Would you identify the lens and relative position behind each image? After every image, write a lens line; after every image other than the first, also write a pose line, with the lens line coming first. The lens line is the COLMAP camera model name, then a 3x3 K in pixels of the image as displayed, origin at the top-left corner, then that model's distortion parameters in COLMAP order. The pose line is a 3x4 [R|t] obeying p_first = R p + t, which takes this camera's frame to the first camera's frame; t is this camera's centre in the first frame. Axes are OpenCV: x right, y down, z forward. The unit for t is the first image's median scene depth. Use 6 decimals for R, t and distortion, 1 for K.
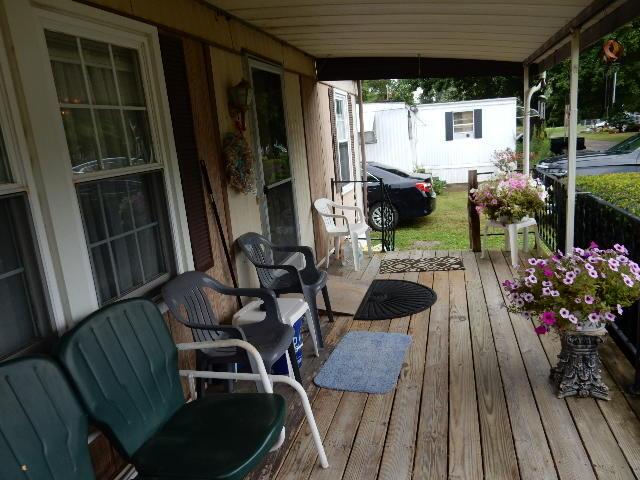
lens RADIAL K [[474.3, 0, 317.5], [0, 474.3, 243.2], [0, 0, 1]] dist [-0.001739, 0.004720]
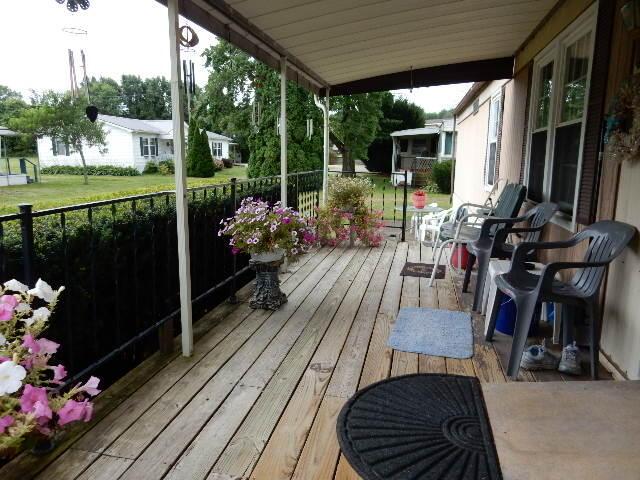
lens RADIAL K [[474.3, 0, 317.5], [0, 474.3, 243.2], [0, 0, 1]] dist [-0.001739, 0.004720]
pose [[-0.995288, 0.088124, -0.040441, 0.321053], [0.064810, 0.914862, 0.398531, -0.293142], [0.072118, 0.394032, -0.916263, 1.596371]]
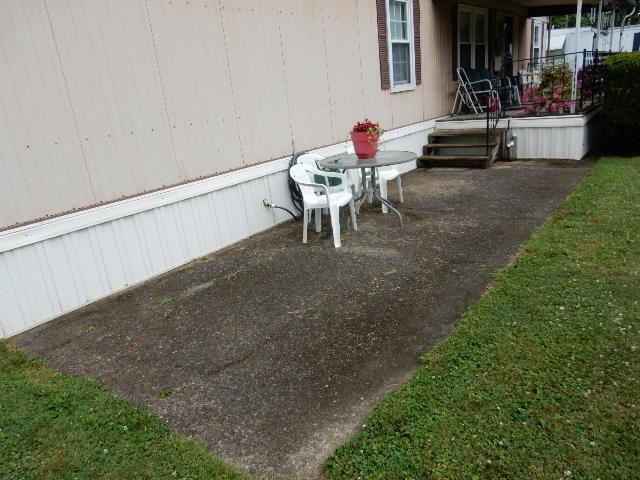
lens RADIAL K [[474.3, 0, 317.5], [0, 474.3, 243.2], [0, 0, 1]] dist [-0.001739, 0.004720]
pose [[0.931036, 0.105777, -0.349262, -0.042048], [-0.063530, 0.989436, 0.130307, 0.797383], [0.359356, -0.099132, 0.927920, -2.551640]]
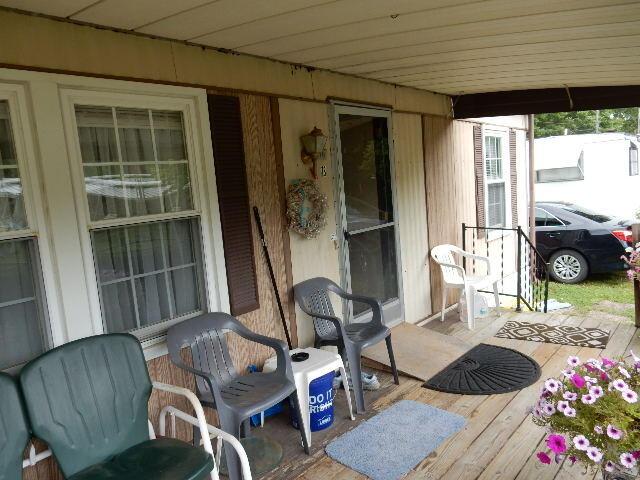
lens RADIAL K [[474.3, 0, 317.5], [0, 474.3, 243.2], [0, 0, 1]] dist [-0.001739, 0.004720]
pose [[0.897318, 0.070029, -0.435794, 0.287452], [-0.097584, 0.994377, -0.041139, -0.053611], [0.430462, 0.079441, 0.899106, 0.099259]]
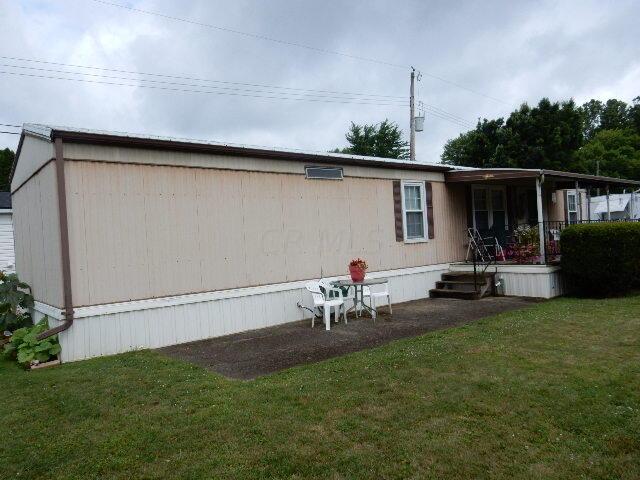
lens RADIAL K [[474.3, 0, 317.5], [0, 474.3, 243.2], [0, 0, 1]] dist [-0.001739, 0.004720]
pose [[0.809619, 0.041776, -0.585467, 0.818394], [-0.144947, 0.980801, -0.130457, 0.874986], [0.568777, 0.190482, 0.800131, -3.221152]]
